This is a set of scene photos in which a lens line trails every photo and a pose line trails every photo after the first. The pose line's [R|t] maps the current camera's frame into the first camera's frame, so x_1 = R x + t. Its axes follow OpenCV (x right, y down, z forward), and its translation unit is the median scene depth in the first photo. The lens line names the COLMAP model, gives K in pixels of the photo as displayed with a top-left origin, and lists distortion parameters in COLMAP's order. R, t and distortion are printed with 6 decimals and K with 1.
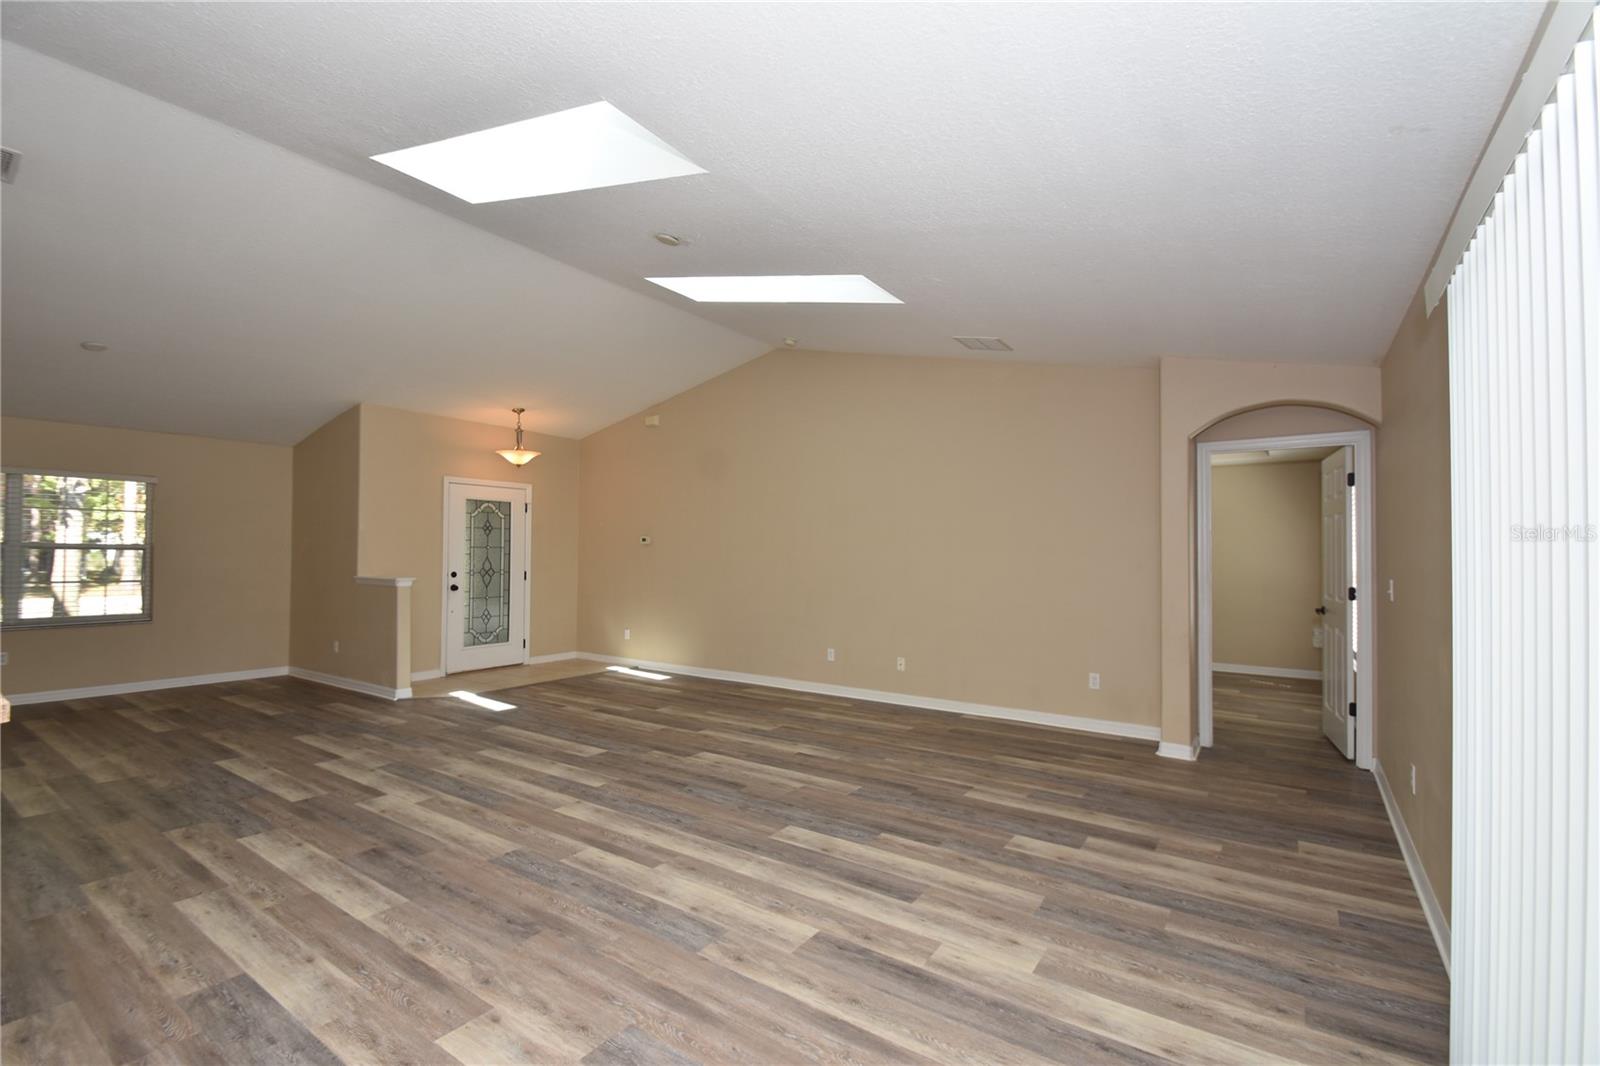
lens RADIAL K [[698.5, 0, 802.5], [0, 698.5, 543.9], [0, 0, 1]] dist [0.017343, -0.018867]
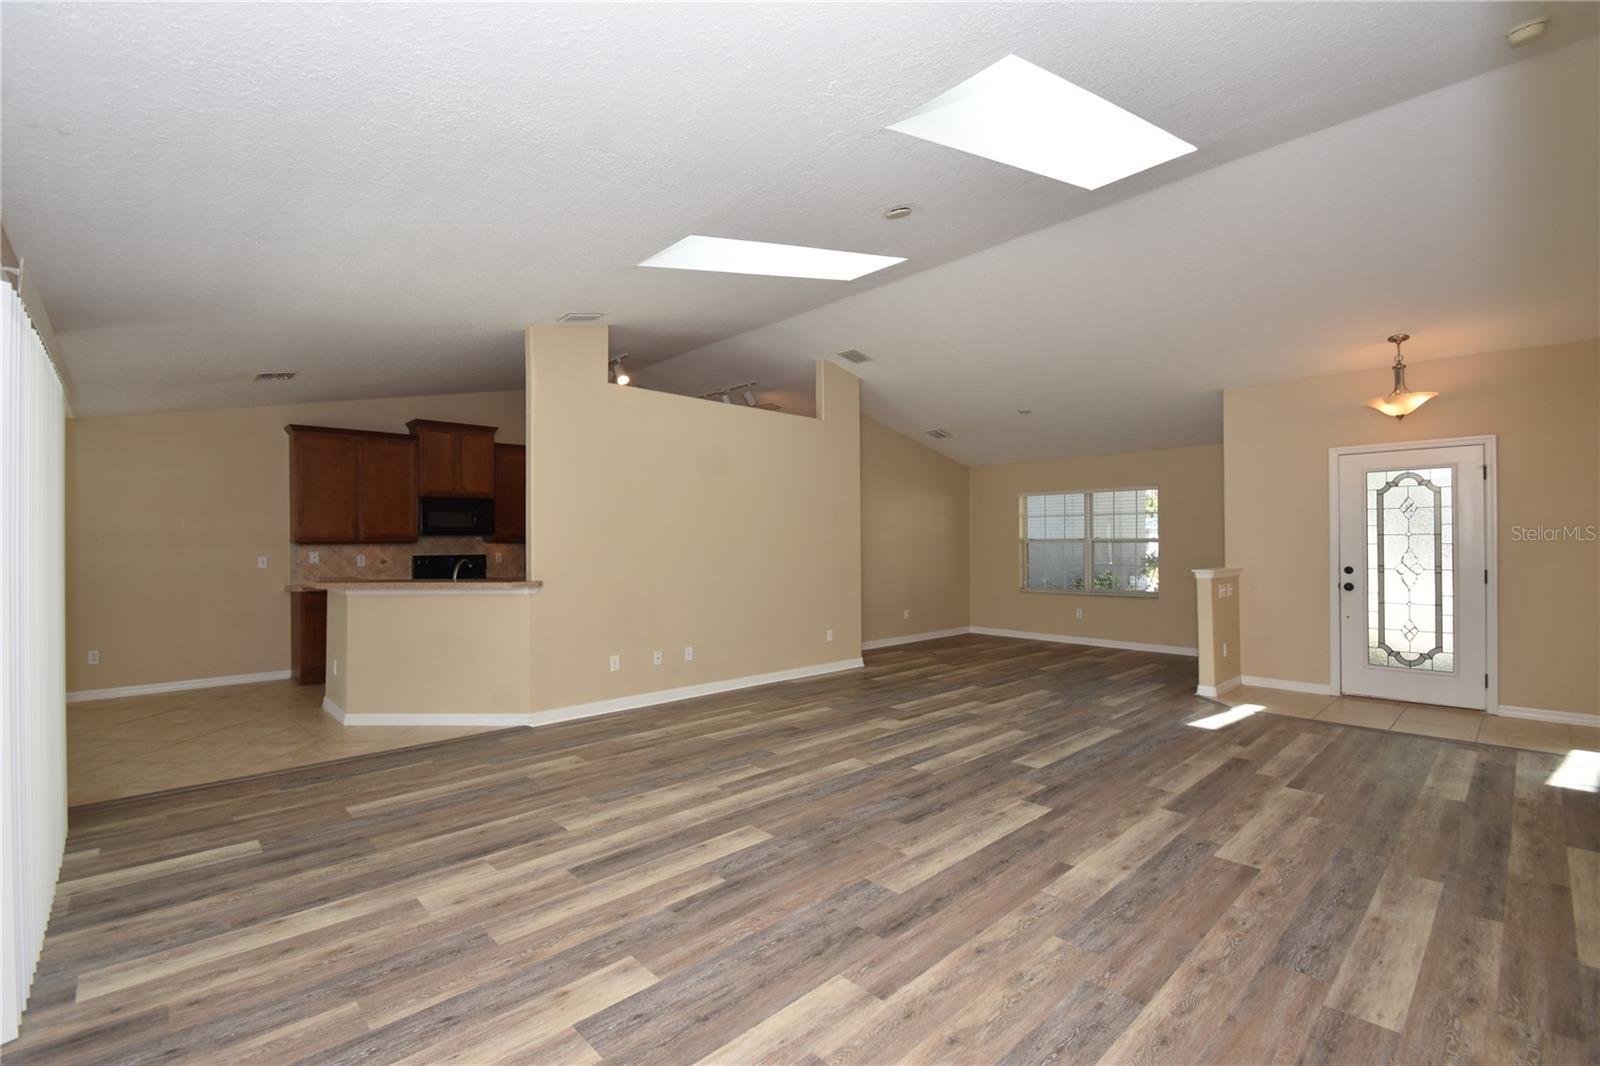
lens RADIAL K [[698.5, 0, 802.5], [0, 698.5, 543.9], [0, 0, 1]] dist [0.017343, -0.018867]
pose [[-0.203277, -0.005671, -0.979105, 0.749154], [0.017611, 0.999800, -0.009447, 0.020344], [0.978963, -0.019164, -0.203137, 1.042389]]
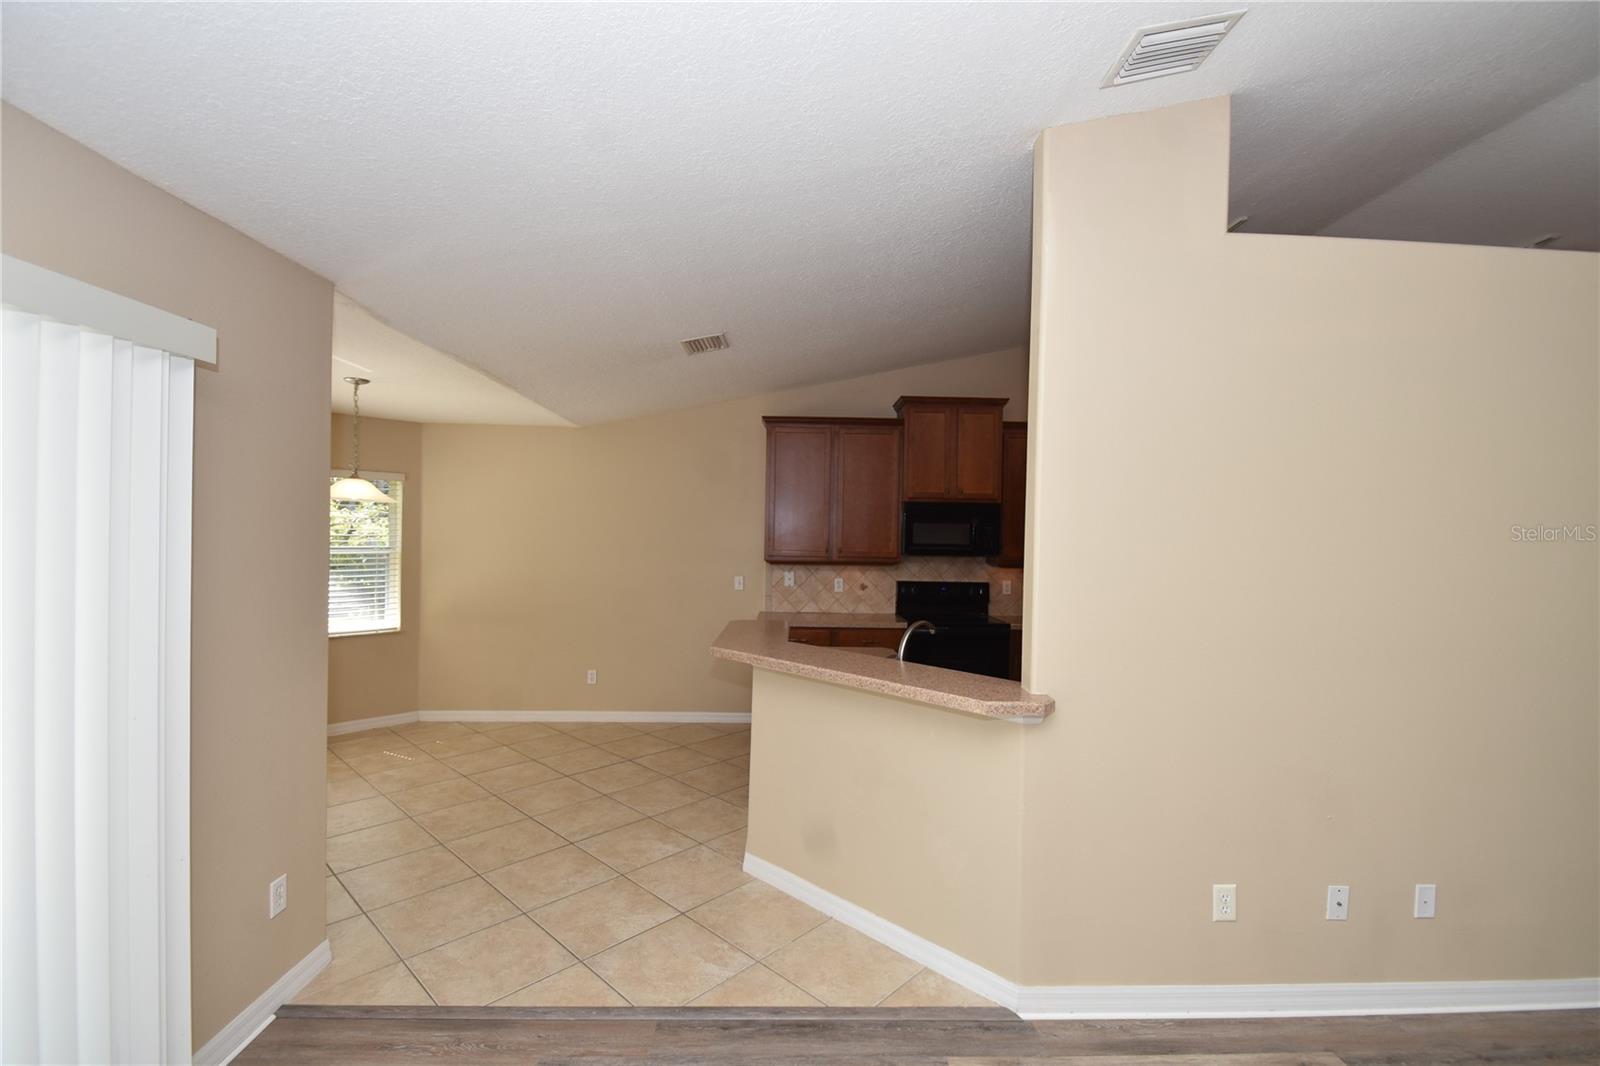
lens RADIAL K [[698.5, 0, 802.5], [0, 698.5, 543.9], [0, 0, 1]] dist [0.017343, -0.018867]
pose [[-0.805602, -0.014680, -0.592275, 0.101150], [-0.016429, 0.999862, -0.002436, -0.053150], [0.592229, 0.007768, -0.805732, 0.654271]]
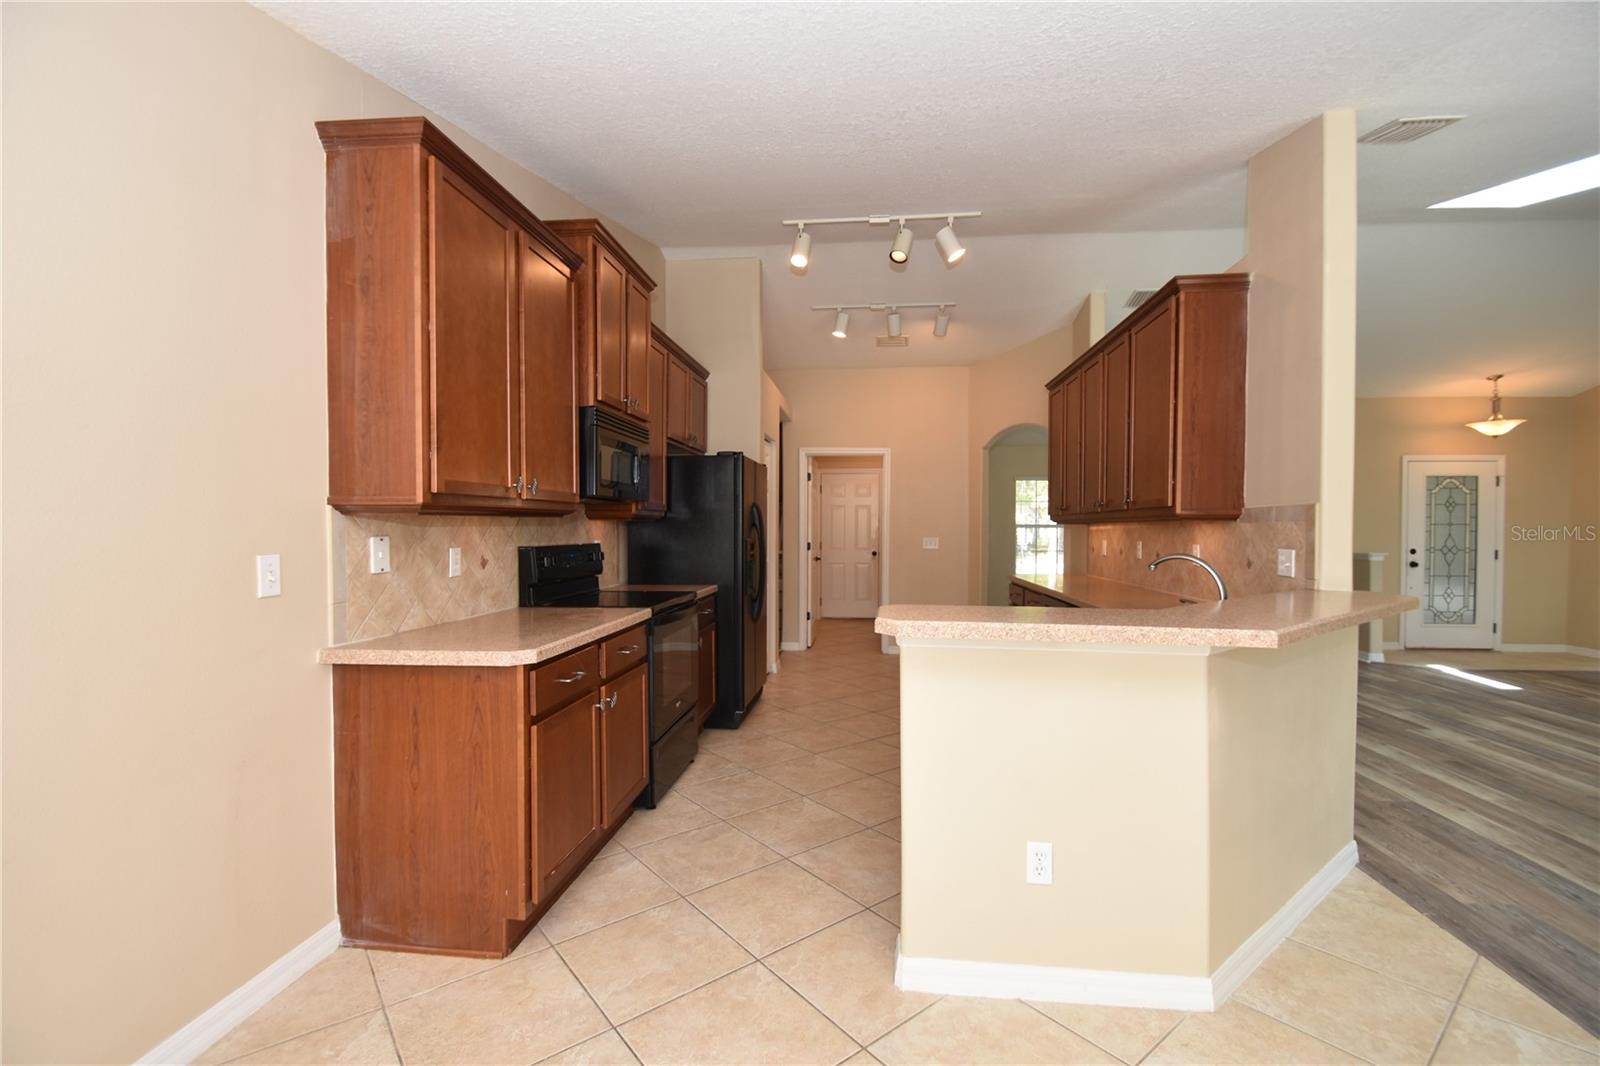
lens RADIAL K [[696.9, 0, 800.3], [0, 696.9, 538.7], [0, 0, 1]] dist [0.017798, -0.021015]
pose [[0.475243, 0.006648, -0.879830, -0.055651], [0.012682, 0.999816, 0.014404, -0.001048], [0.879763, -0.018003, 0.475071, -0.489514]]
